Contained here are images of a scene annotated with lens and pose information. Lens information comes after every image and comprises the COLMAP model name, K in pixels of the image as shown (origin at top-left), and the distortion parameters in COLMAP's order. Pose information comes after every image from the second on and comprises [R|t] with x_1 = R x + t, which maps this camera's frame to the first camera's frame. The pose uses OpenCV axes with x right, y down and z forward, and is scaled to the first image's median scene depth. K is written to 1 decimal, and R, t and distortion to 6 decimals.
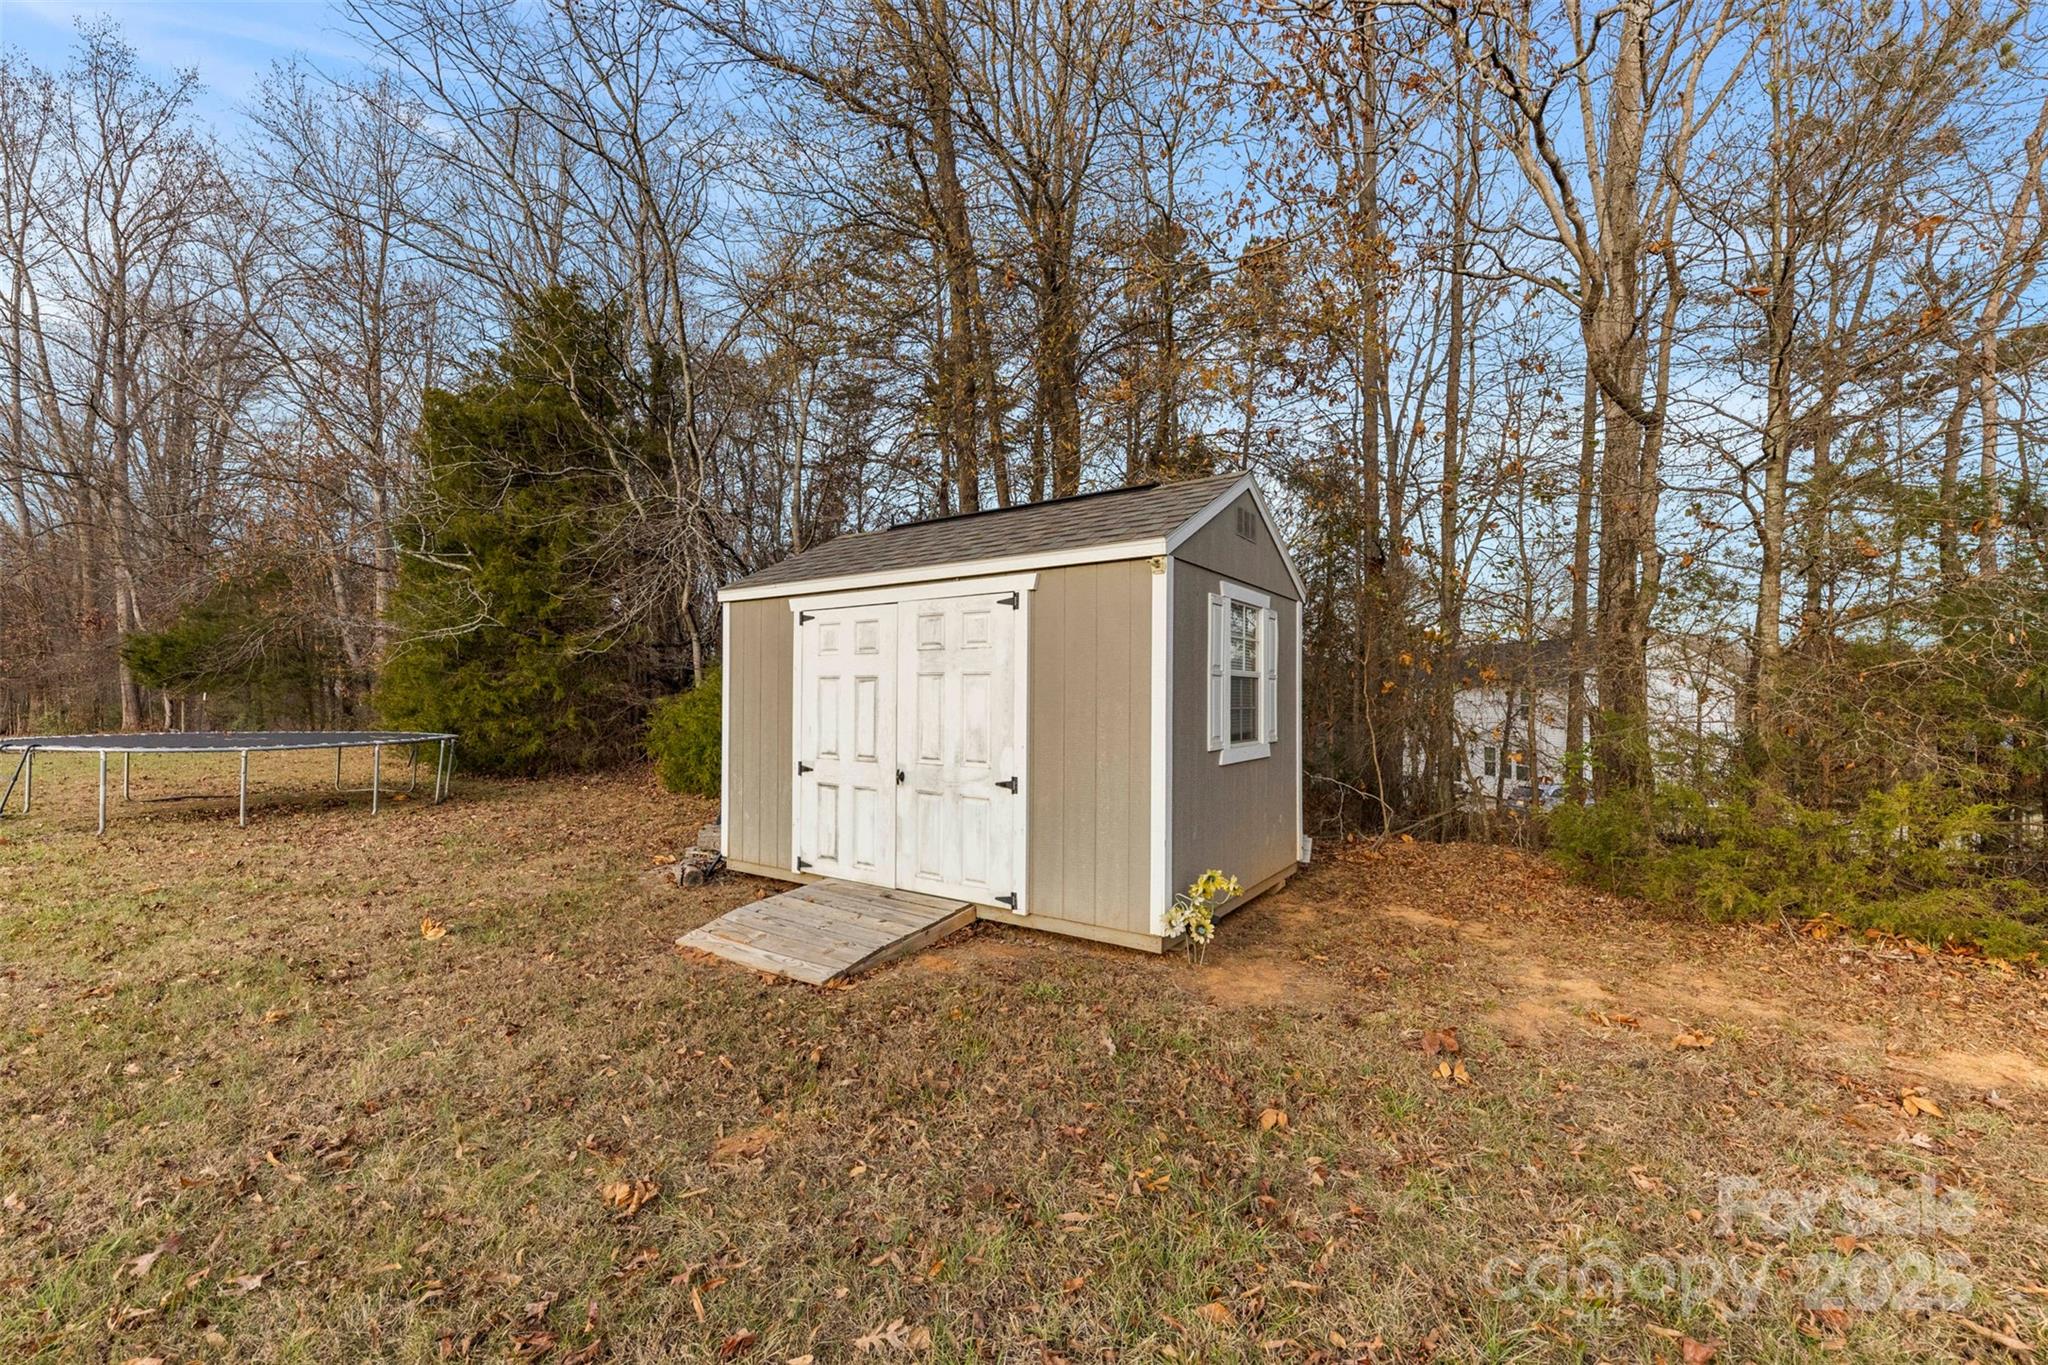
lens RADIAL K [[815.6, 0, 1029.3], [0, 815.6, 700.2], [0, 0, 1]] dist [0.013436, -0.000039]
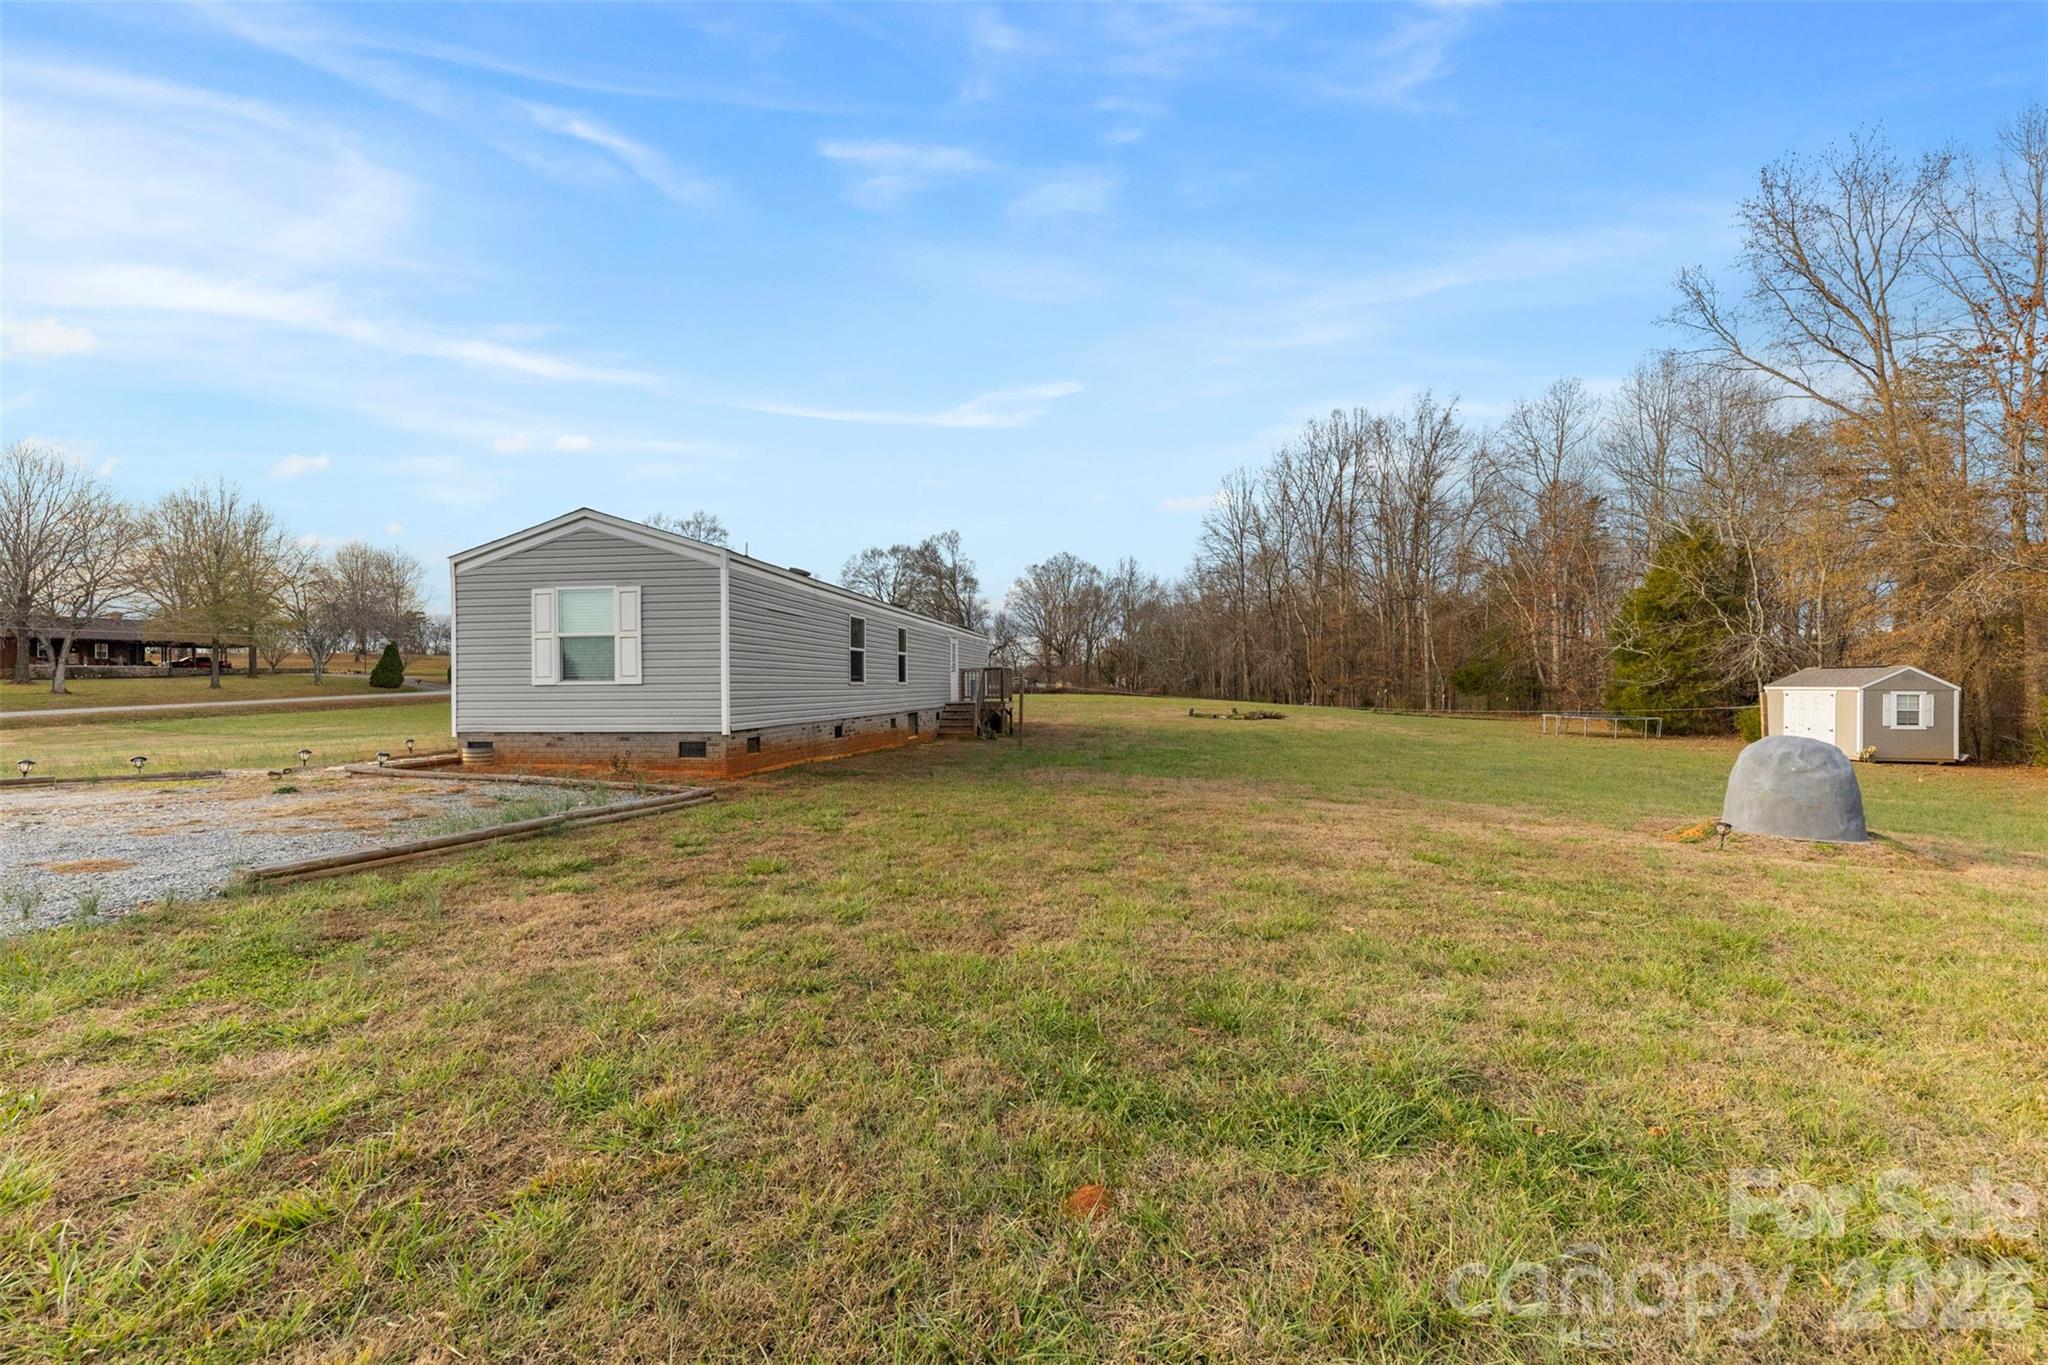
lens RADIAL K [[815.6, 0, 1029.3], [0, 815.6, 700.2], [0, 0, 1]] dist [0.013436, -0.000039]
pose [[0.433321, 0.016733, -0.901084, 0.883096], [-0.004561, 0.999856, 0.016374, -0.054832], [0.901228, -0.002985, 0.433335, -2.076632]]
